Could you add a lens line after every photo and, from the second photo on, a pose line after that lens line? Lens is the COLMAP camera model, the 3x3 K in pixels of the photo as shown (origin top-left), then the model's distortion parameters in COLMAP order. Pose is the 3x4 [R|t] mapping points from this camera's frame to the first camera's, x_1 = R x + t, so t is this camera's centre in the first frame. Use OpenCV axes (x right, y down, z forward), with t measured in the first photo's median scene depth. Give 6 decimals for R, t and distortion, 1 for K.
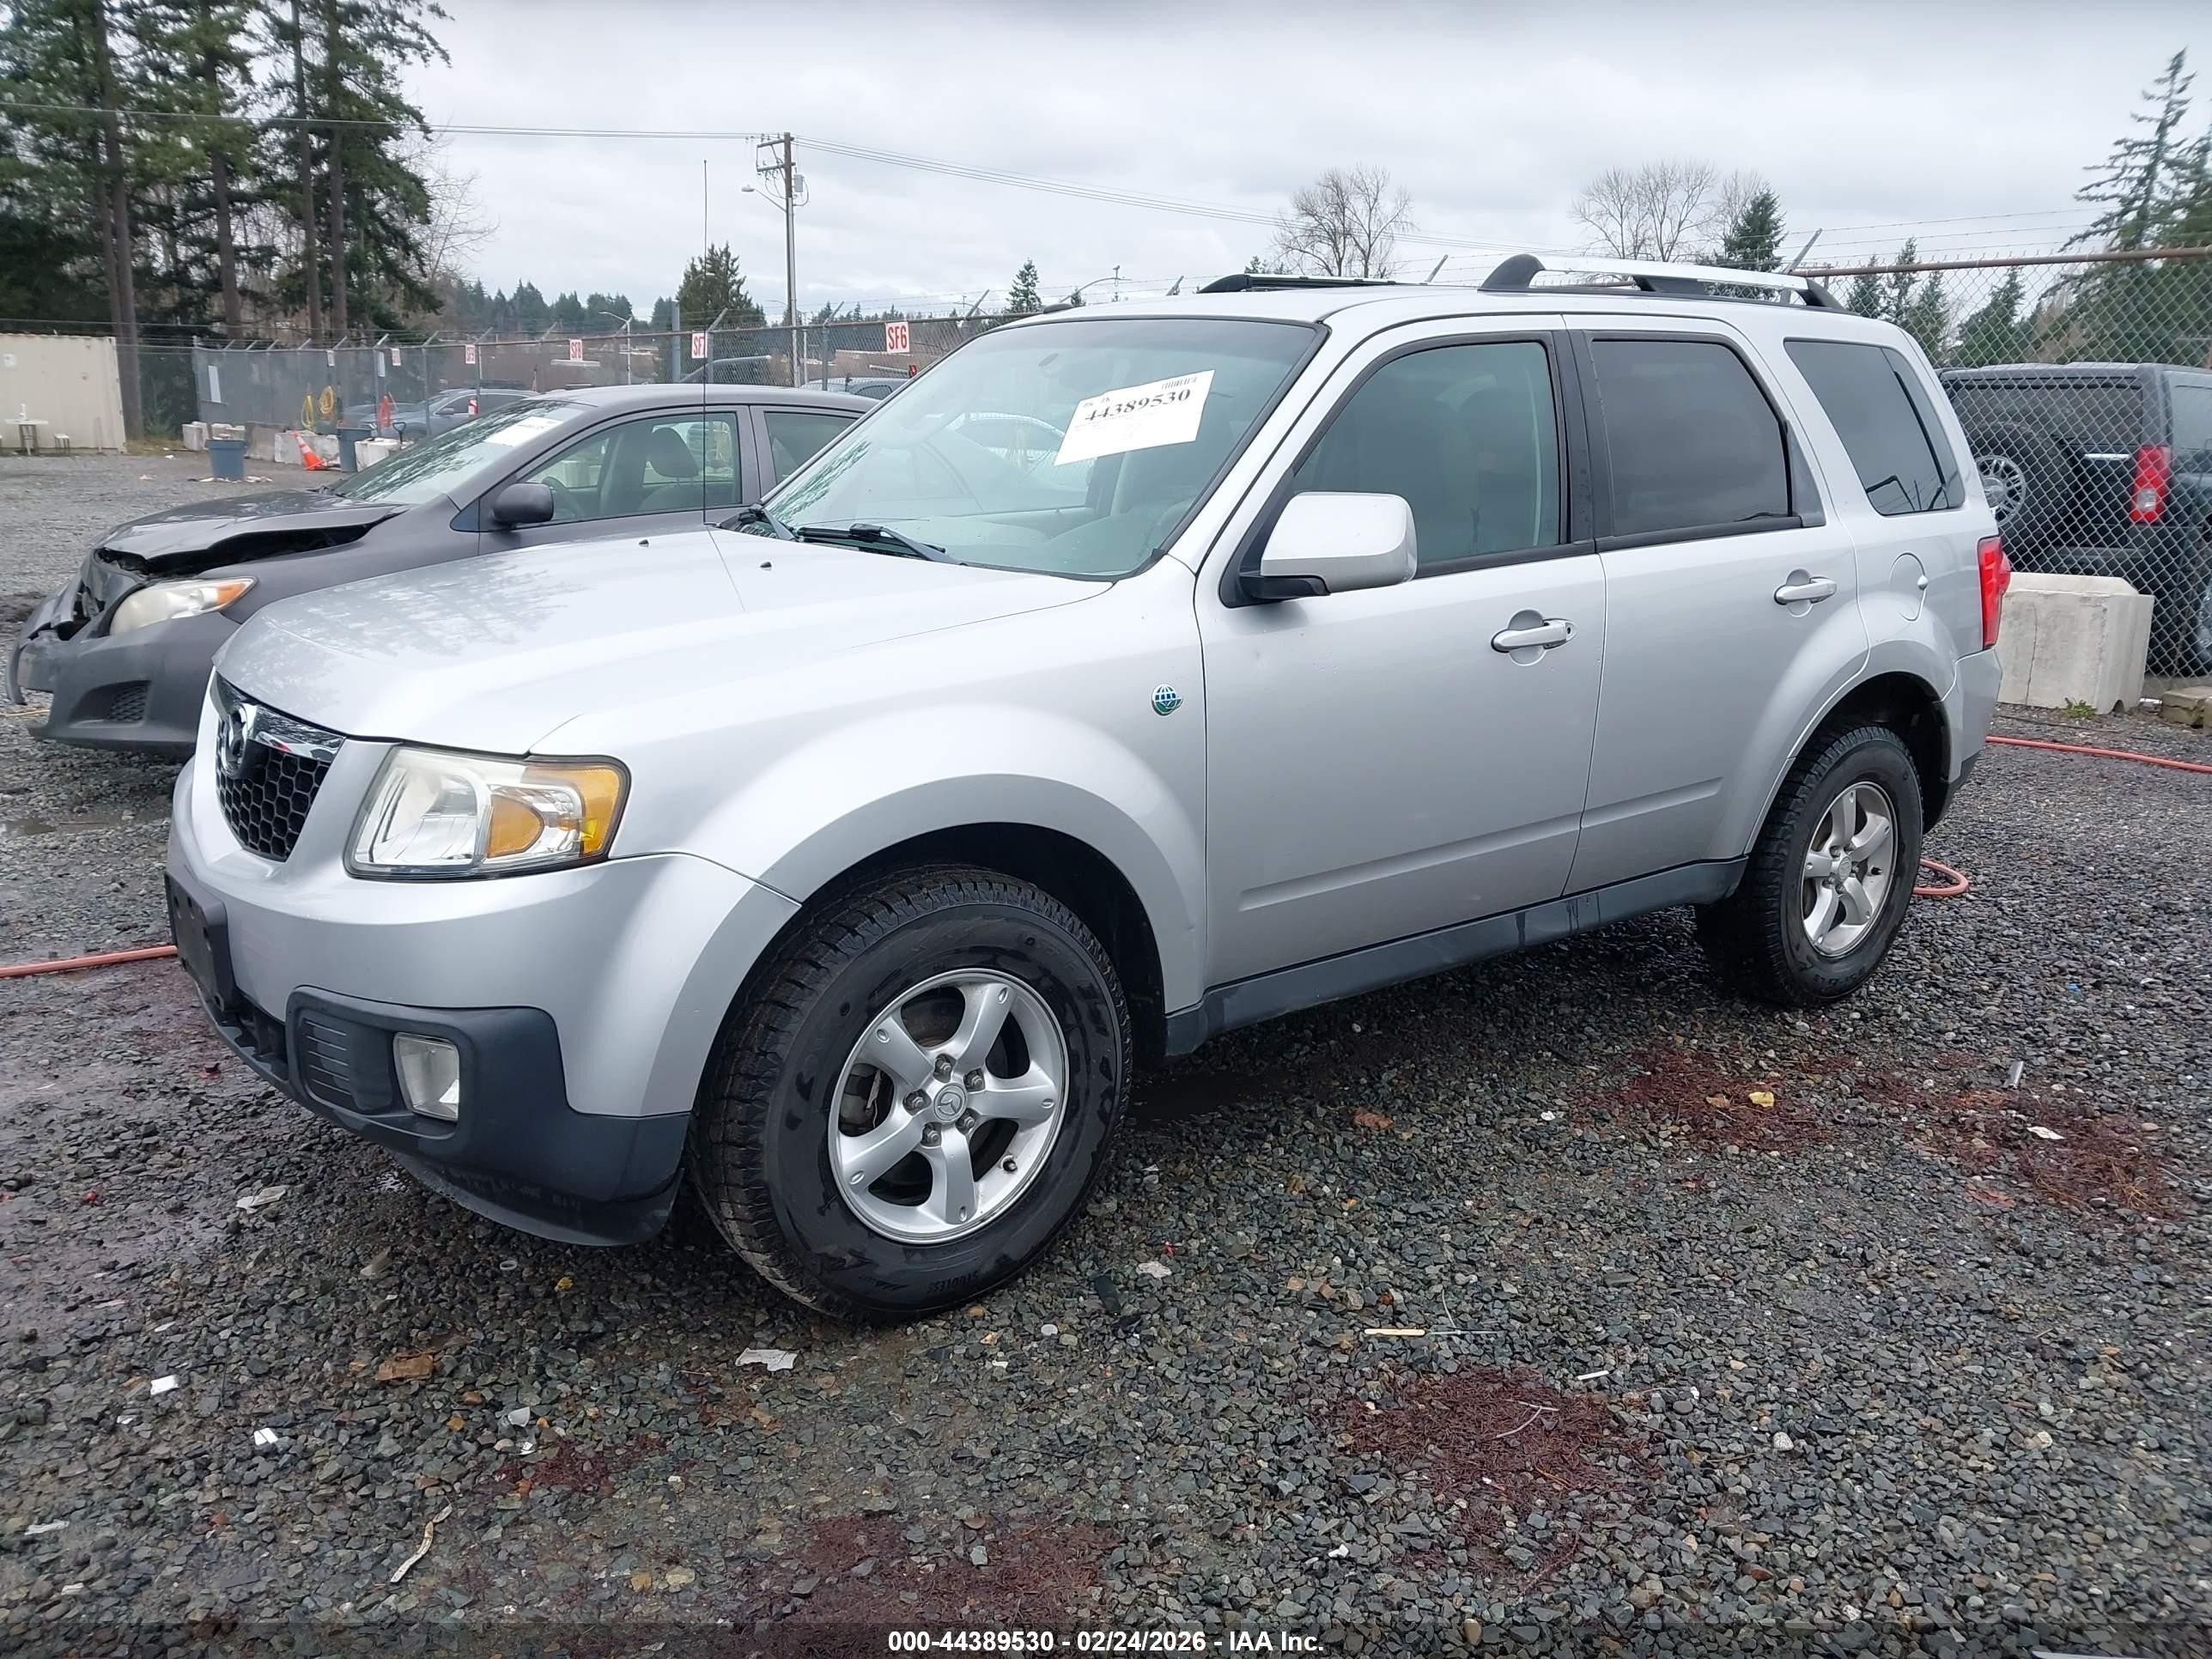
lens RADIAL K [[1830.8, 0, 1155.0], [0, 1830.8, 827.7], [0, 0, 1]] dist [-0.003115, -0.000494]
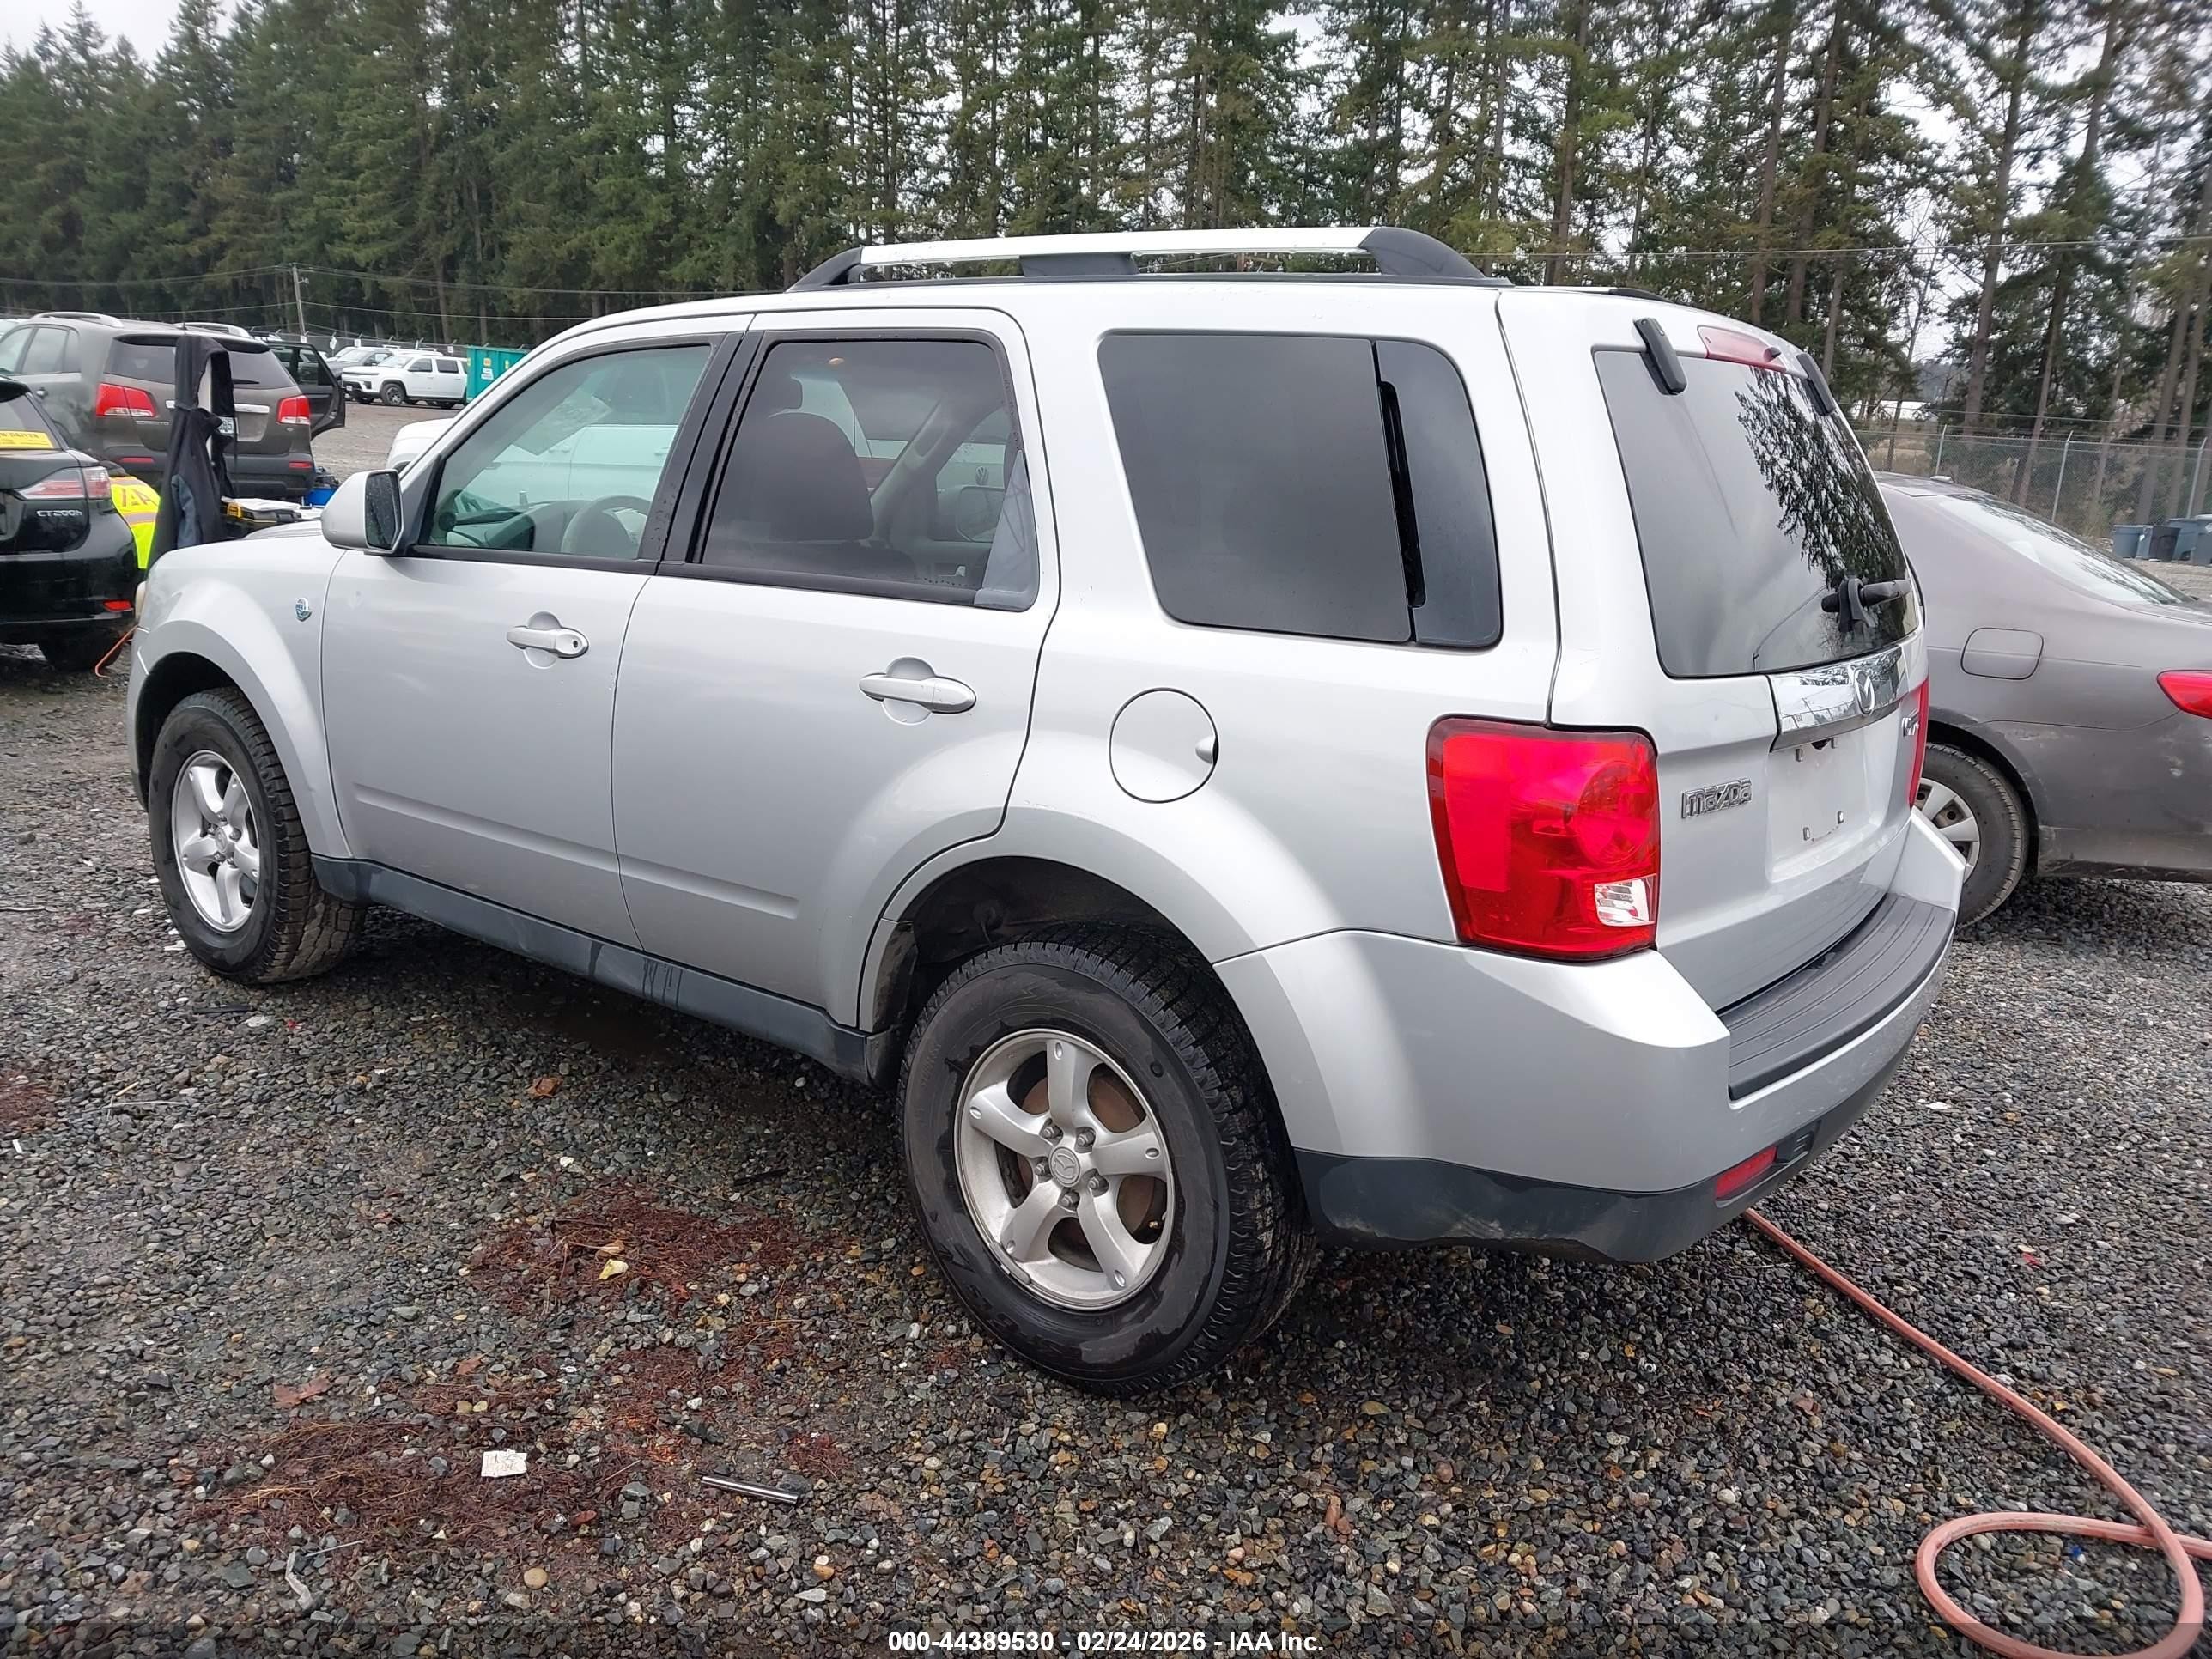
lens RADIAL K [[1807.1, 0, 1106.4], [0, 1807.1, 810.1], [0, 0, 1]] dist [0.009142, 0.009981]
pose [[0.207242, 0.198576, -0.957924, 0.089304], [-0.275864, 0.951308, 0.137523, -0.017252], [0.938589, 0.235756, 0.251931, 0.078187]]
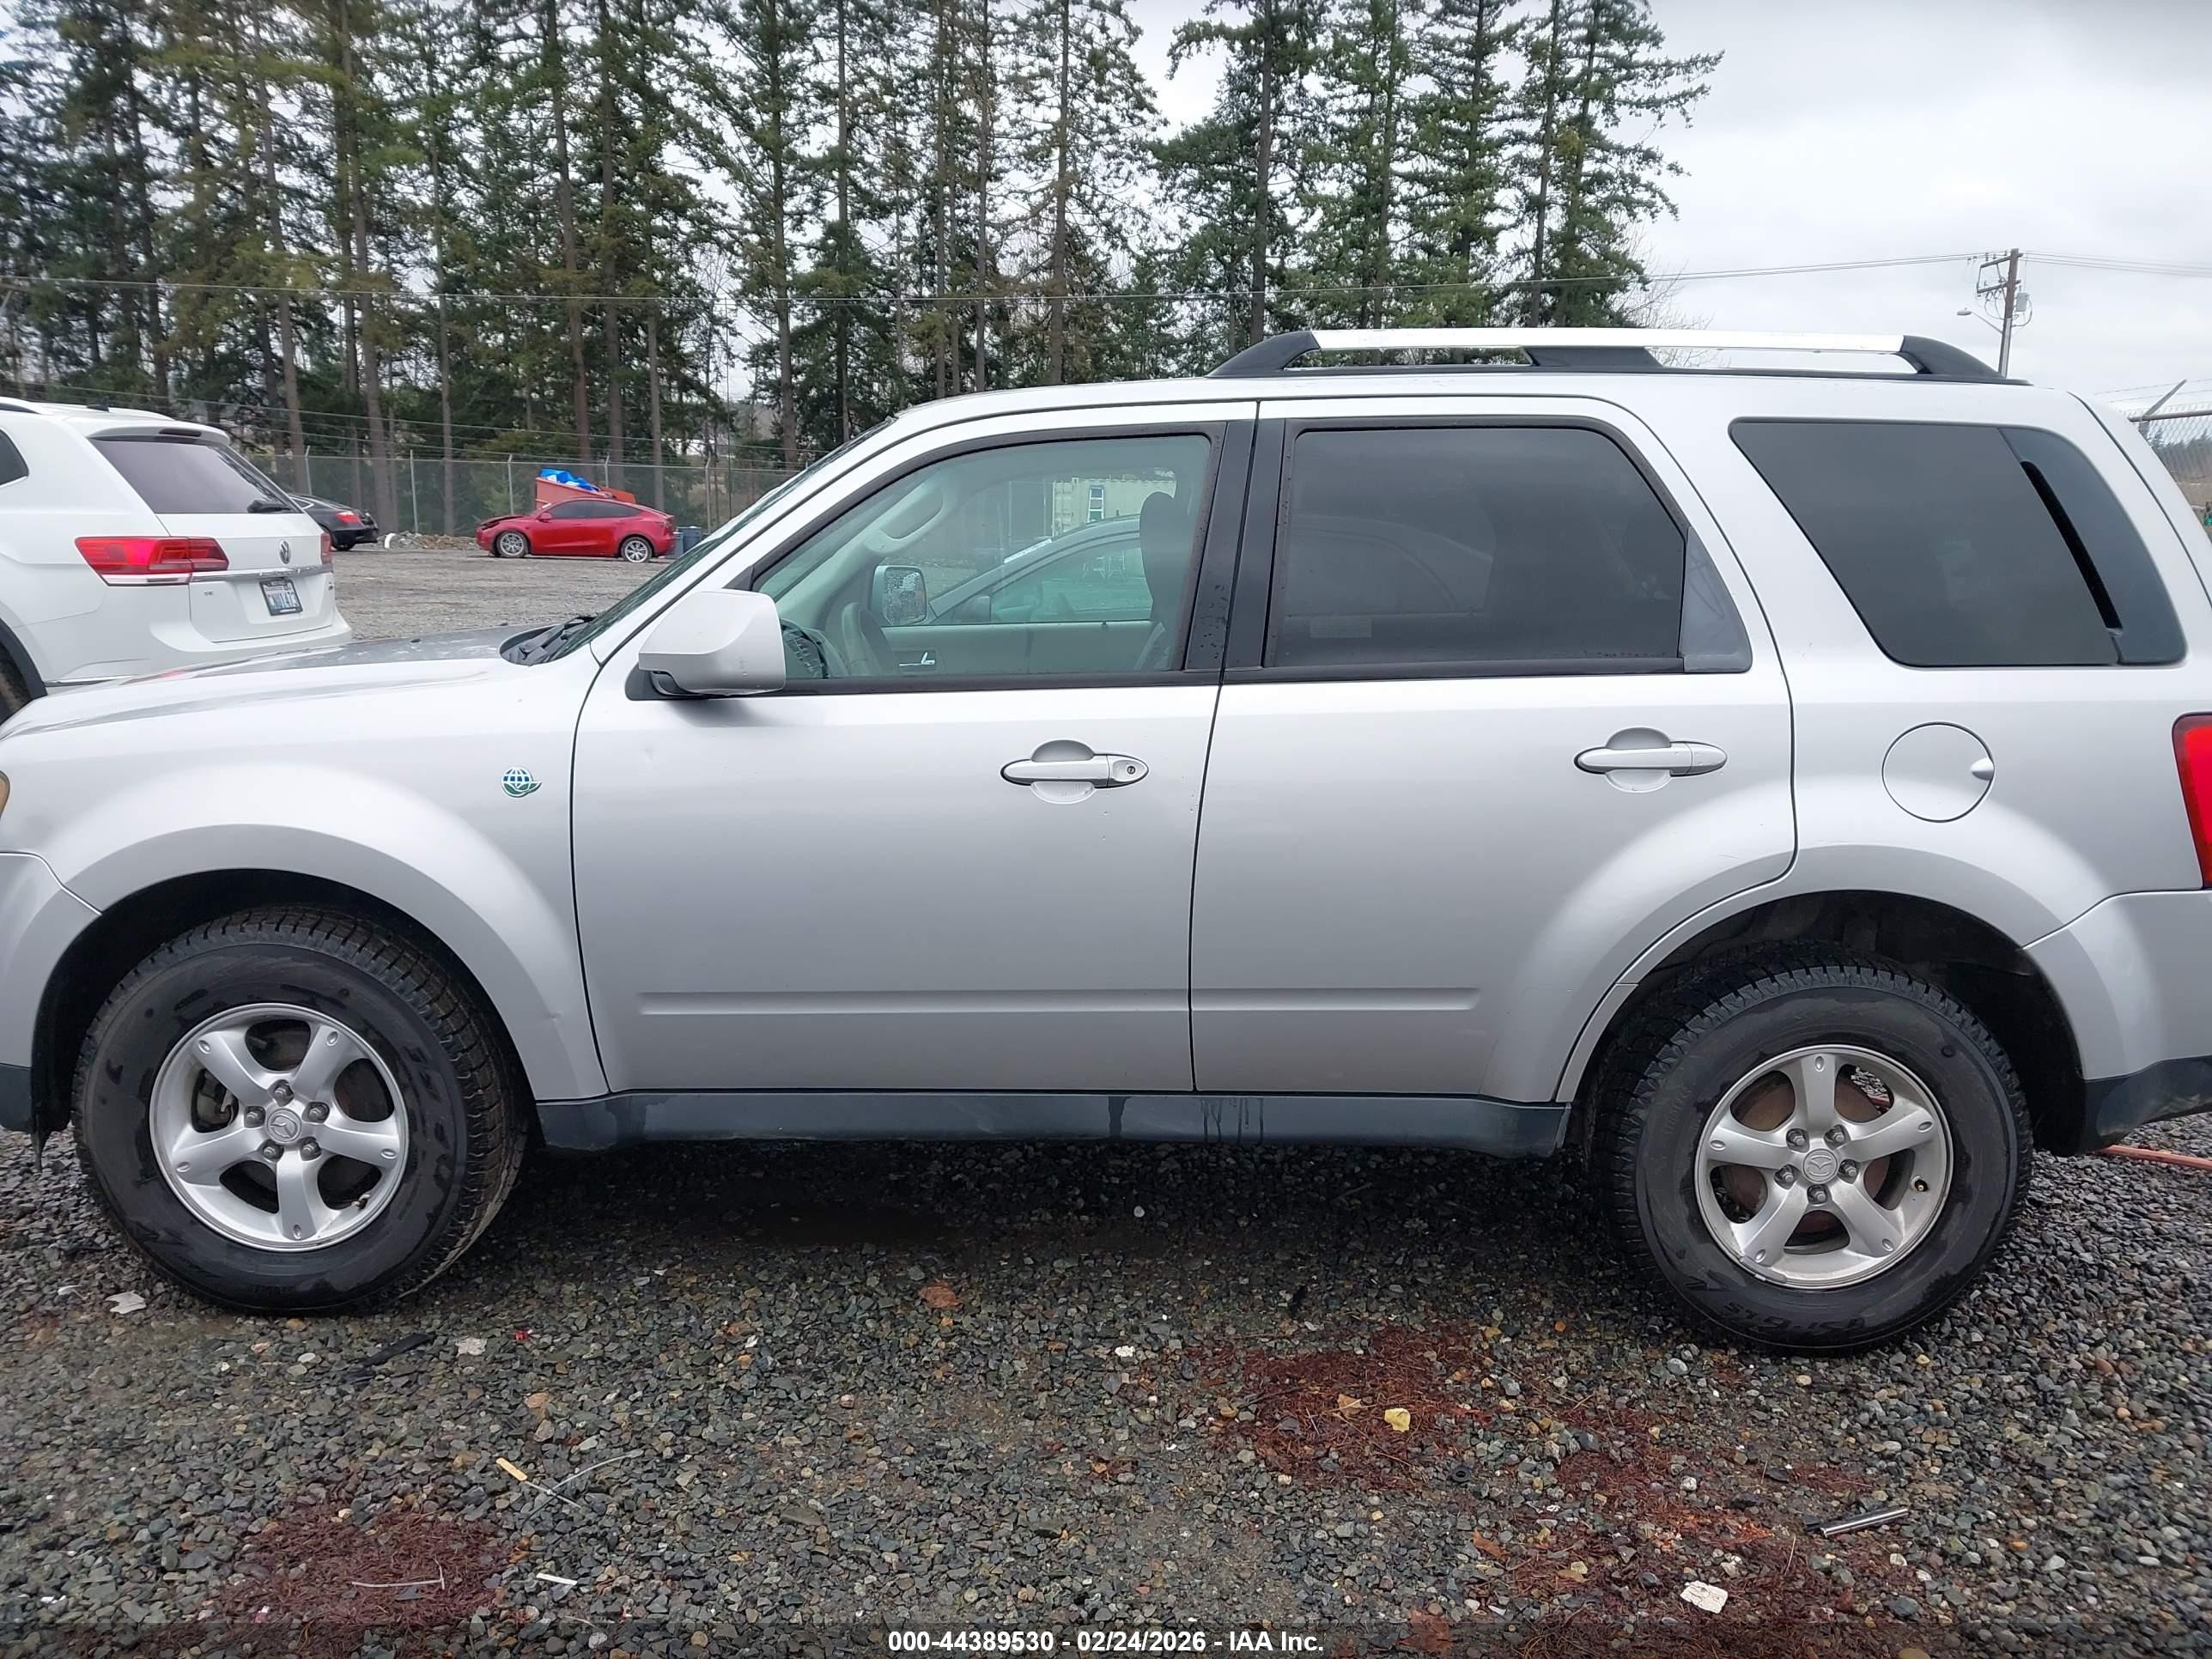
lens RADIAL K [[1797.7, 0, 1106.0], [0, 1797.7, 829.5], [0, 0, 1]] dist [-0.002932, 0.042001]
pose [[0.770751, 0.106225, -0.628219, 0.055551], [-0.147887, 0.988902, -0.014228, -0.005026], [0.619735, 0.103872, 0.777907, 0.026364]]
